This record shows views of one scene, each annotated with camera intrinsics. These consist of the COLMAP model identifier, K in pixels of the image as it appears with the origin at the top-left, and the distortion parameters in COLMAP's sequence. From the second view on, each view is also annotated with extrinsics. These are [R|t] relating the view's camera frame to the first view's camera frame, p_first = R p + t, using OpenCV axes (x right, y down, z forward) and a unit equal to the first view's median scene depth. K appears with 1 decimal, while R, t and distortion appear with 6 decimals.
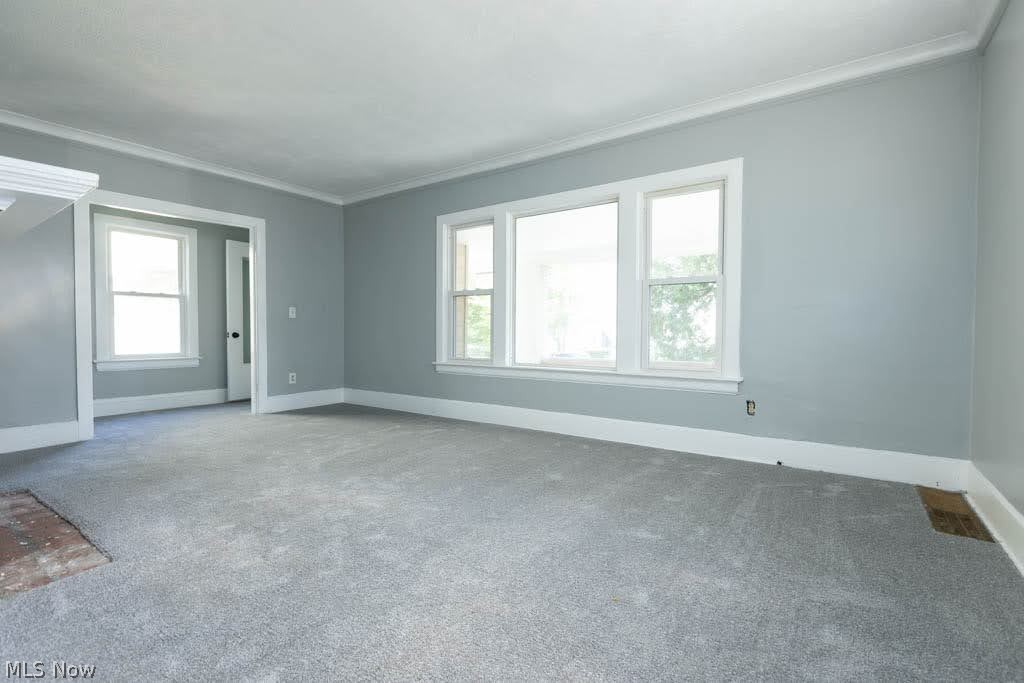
lens RADIAL K [[470.2, 0, 515.6], [0, 470.2, 342.4], [0, 0, 1]] dist [0.000765, 0.000116]
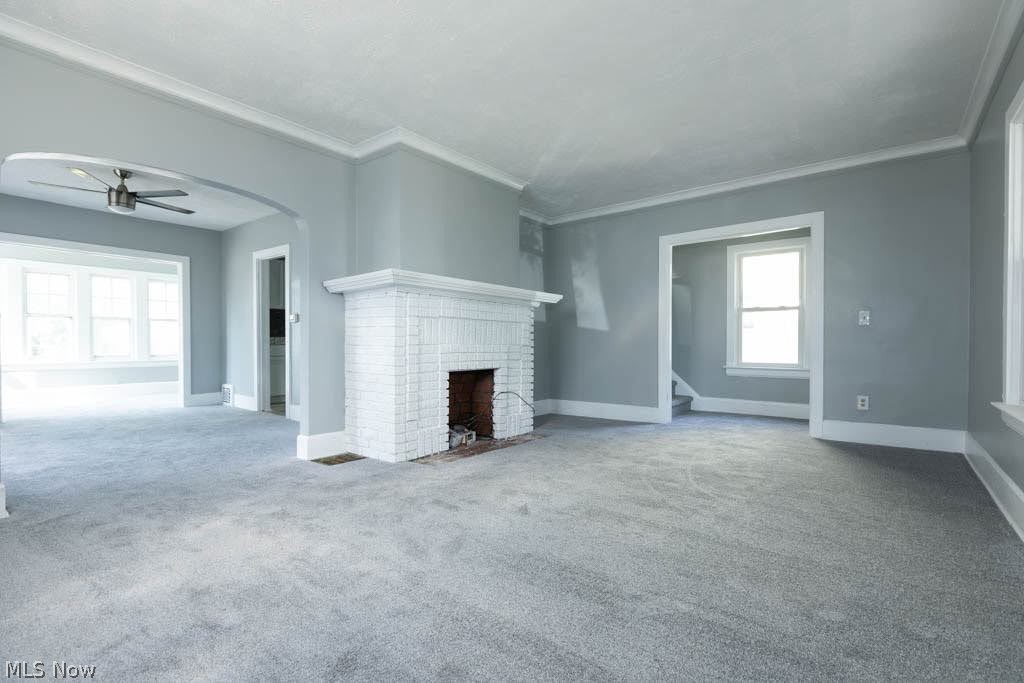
lens RADIAL K [[470.2, 0, 515.6], [0, 470.2, 342.4], [0, 0, 1]] dist [0.000765, 0.000116]
pose [[-0.049225, -0.001455, -0.998787, 0.329878], [-0.021496, 0.999769, -0.000397, -0.010484], [0.998556, 0.021451, -0.049245, 0.466522]]
